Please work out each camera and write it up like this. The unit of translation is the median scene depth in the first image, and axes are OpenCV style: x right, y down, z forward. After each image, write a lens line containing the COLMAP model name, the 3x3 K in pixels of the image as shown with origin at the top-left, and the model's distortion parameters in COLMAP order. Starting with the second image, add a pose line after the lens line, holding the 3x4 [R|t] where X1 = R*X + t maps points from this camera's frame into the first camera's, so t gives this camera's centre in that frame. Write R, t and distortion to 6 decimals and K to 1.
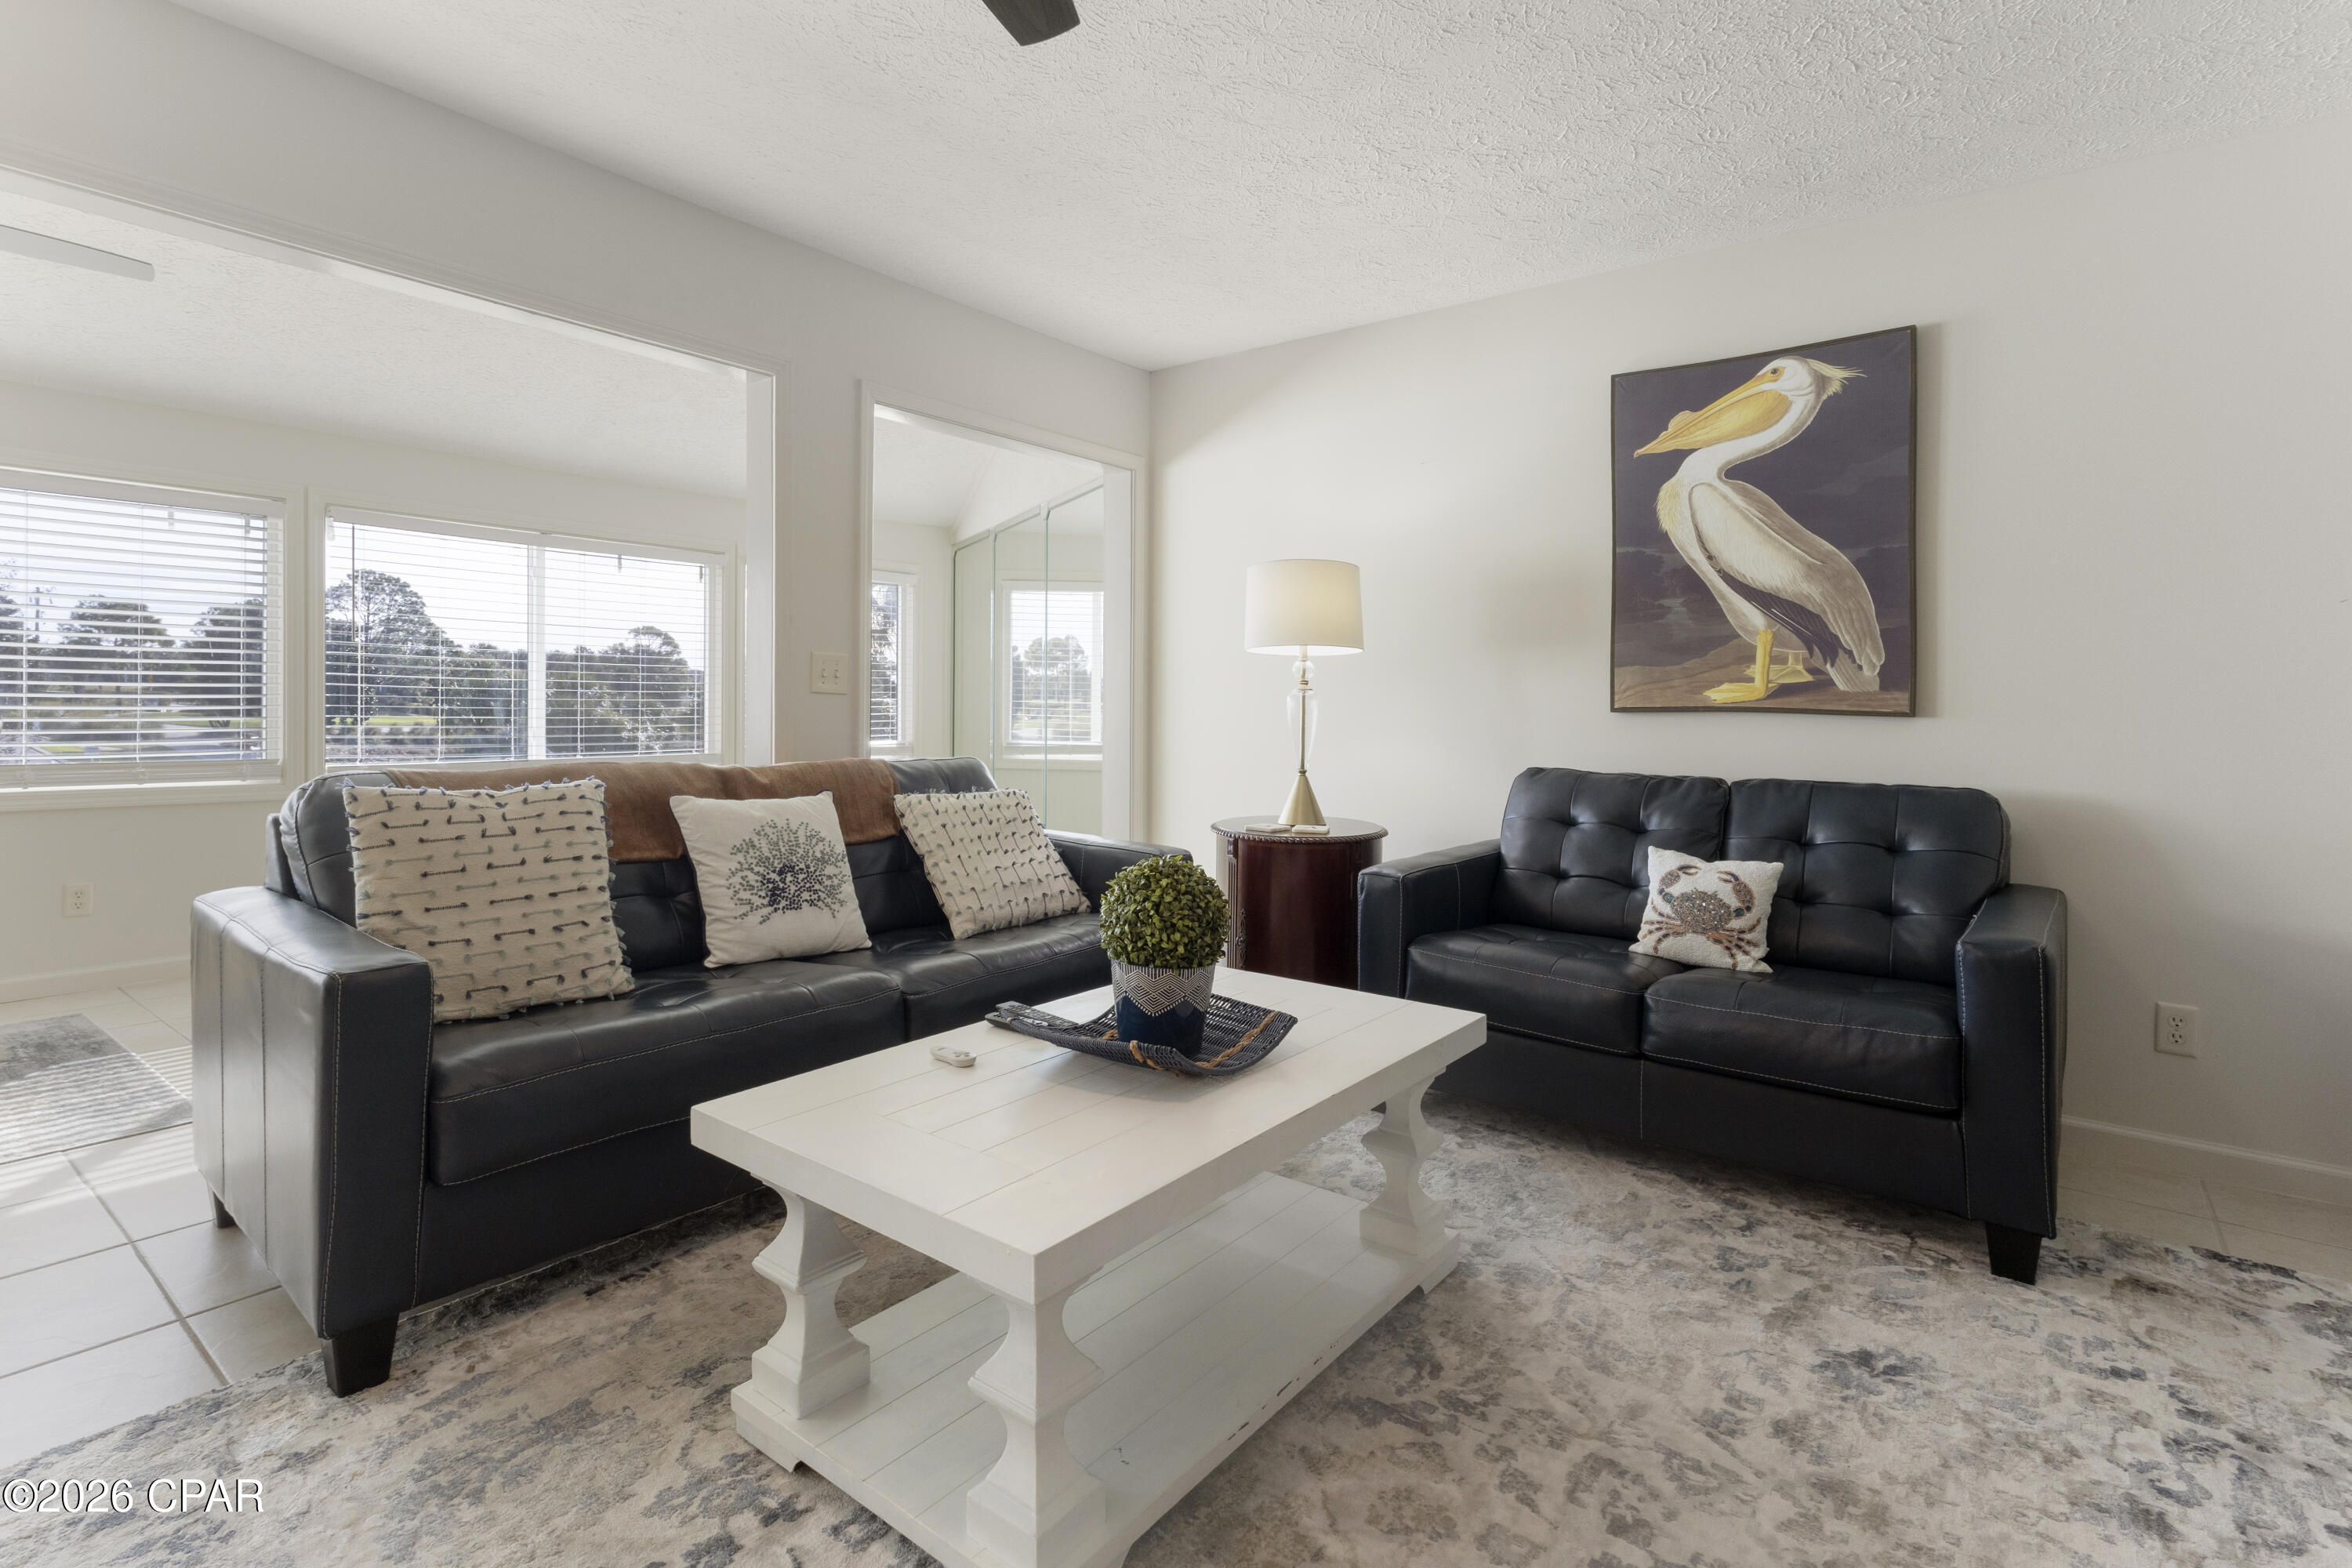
lens RADIAL K [[1126.9, 0, 1173.7], [0, 1126.9, 688.7], [0, 0, 1]] dist [0.000904, 0.002347]
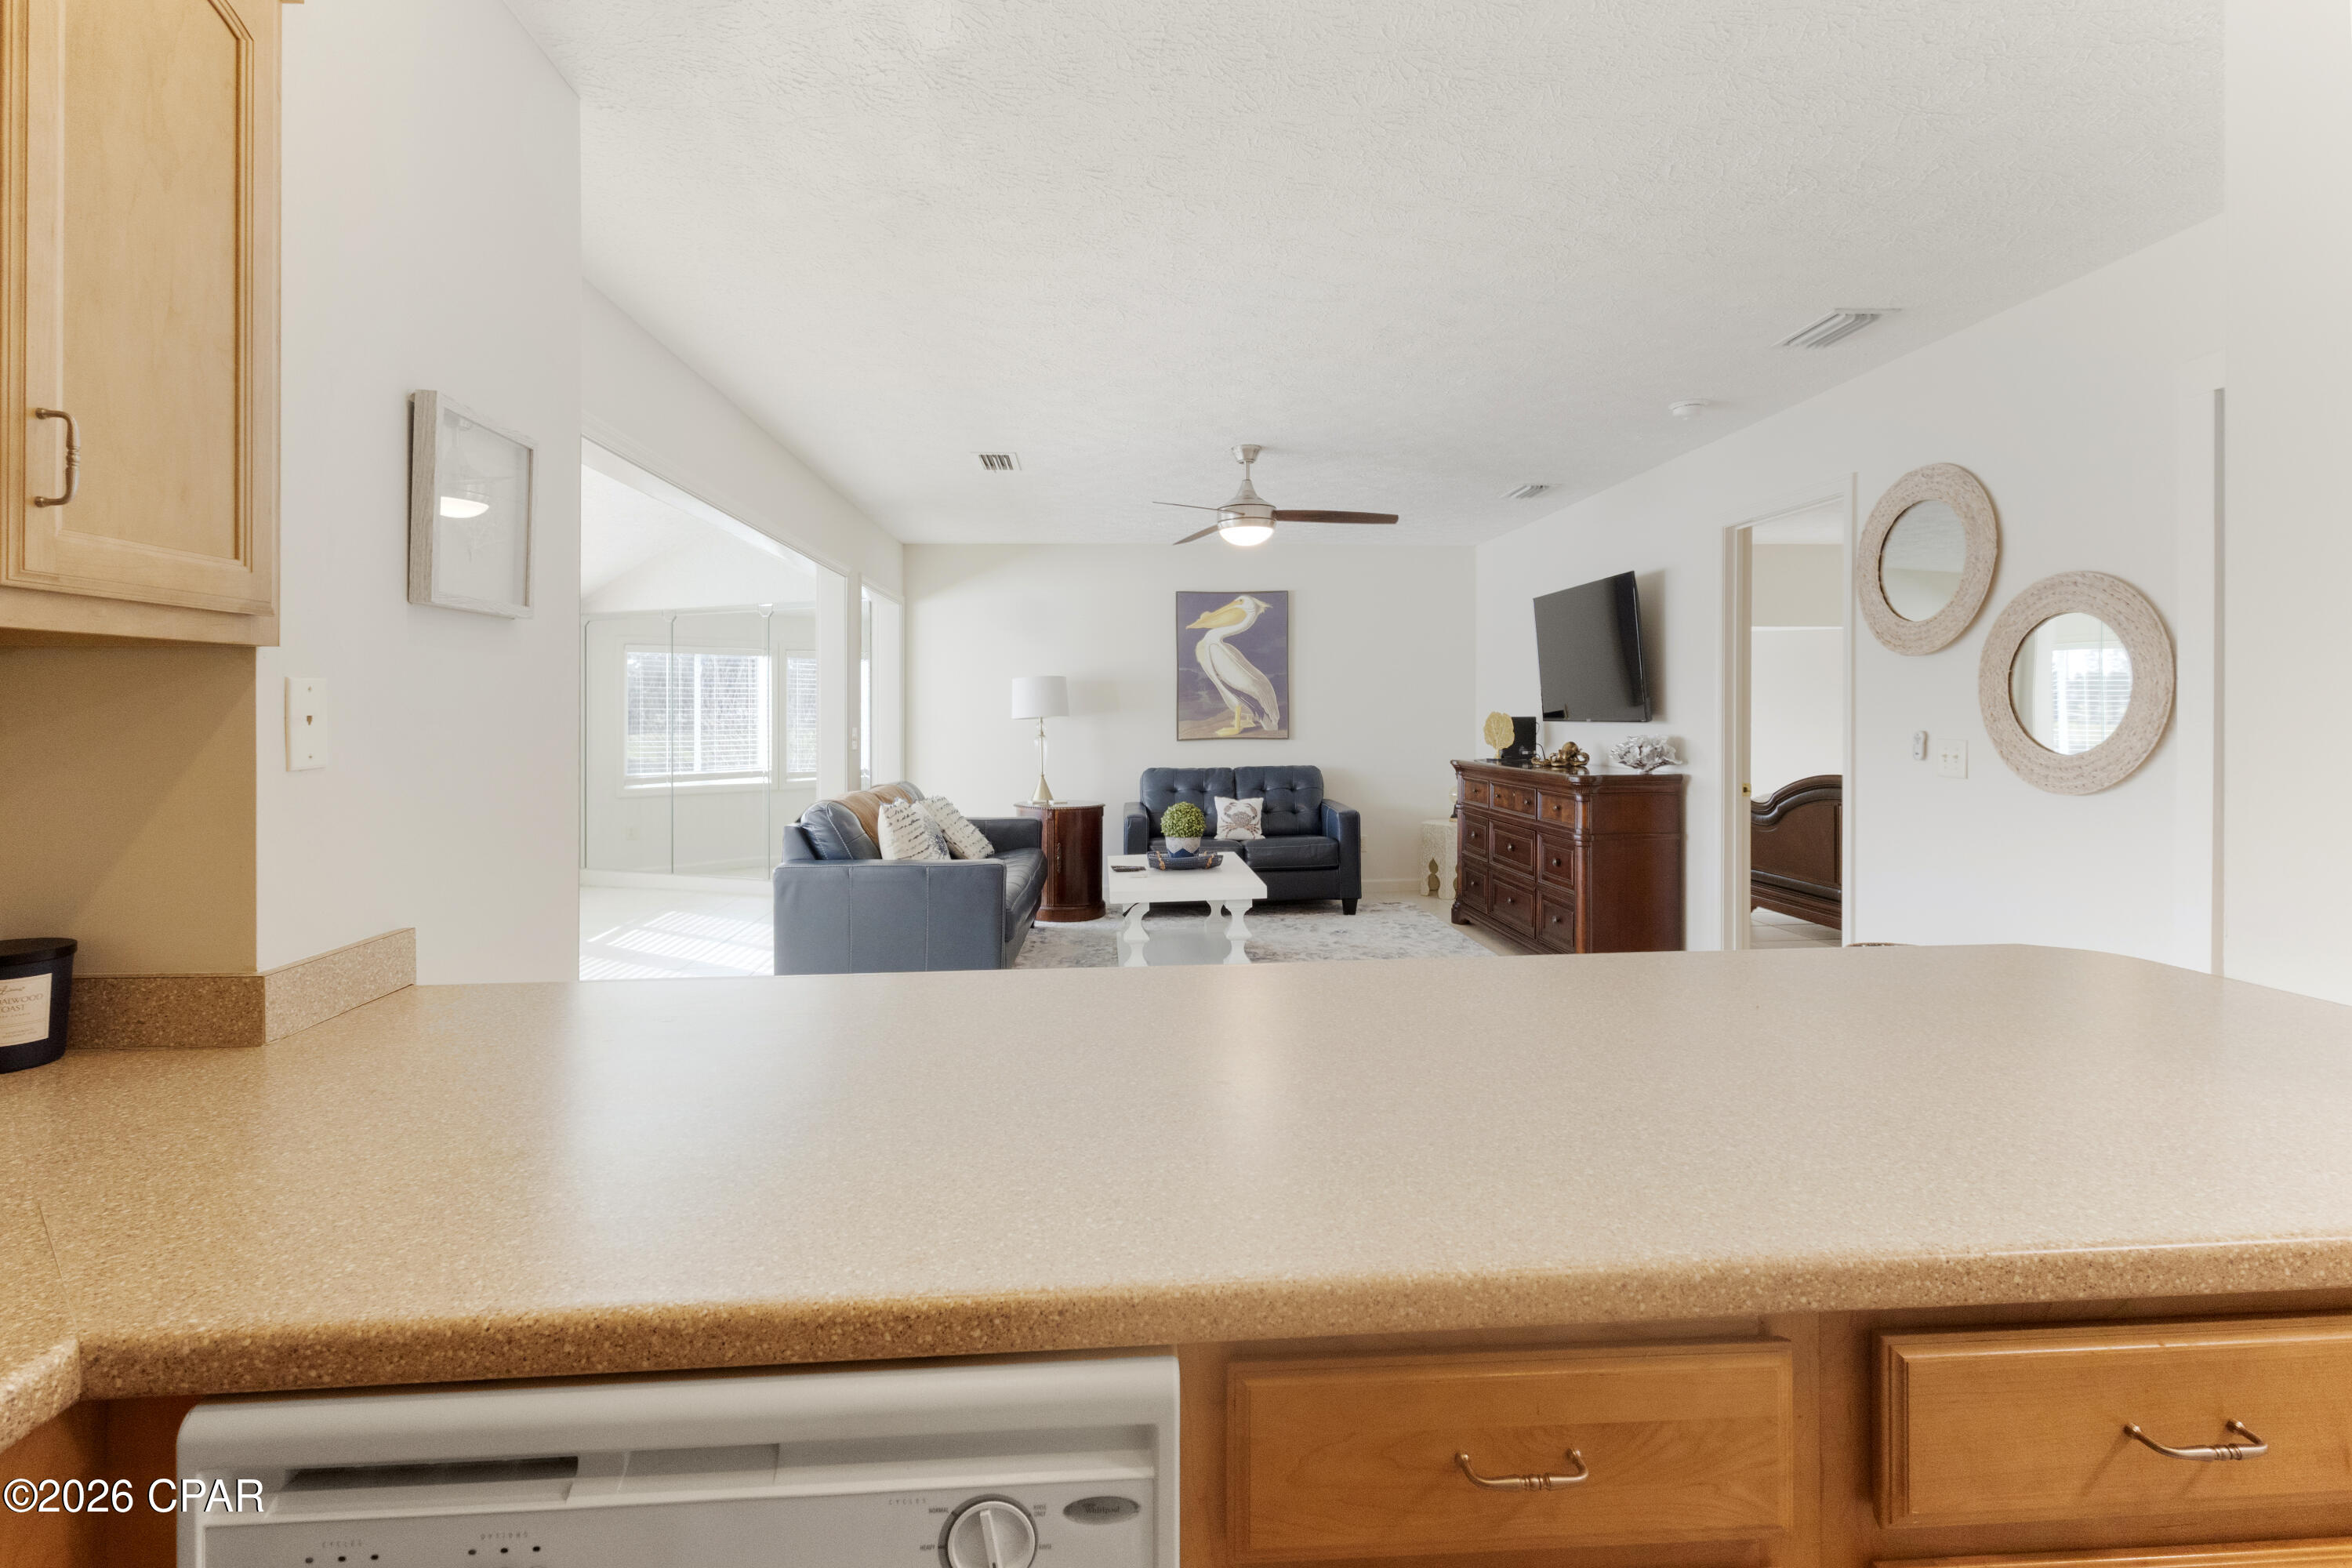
lens RADIAL K [[1126.9, 0, 1182.2], [0, 1126.9, 706.8], [0, 0, 1]] dist [0.000904, 0.002347]
pose [[0.739621, -0.025057, 0.672557, -1.202491], [0.014629, 0.999669, 0.021157, -0.102814], [-0.672865, -0.005809, 0.739743, -0.720645]]
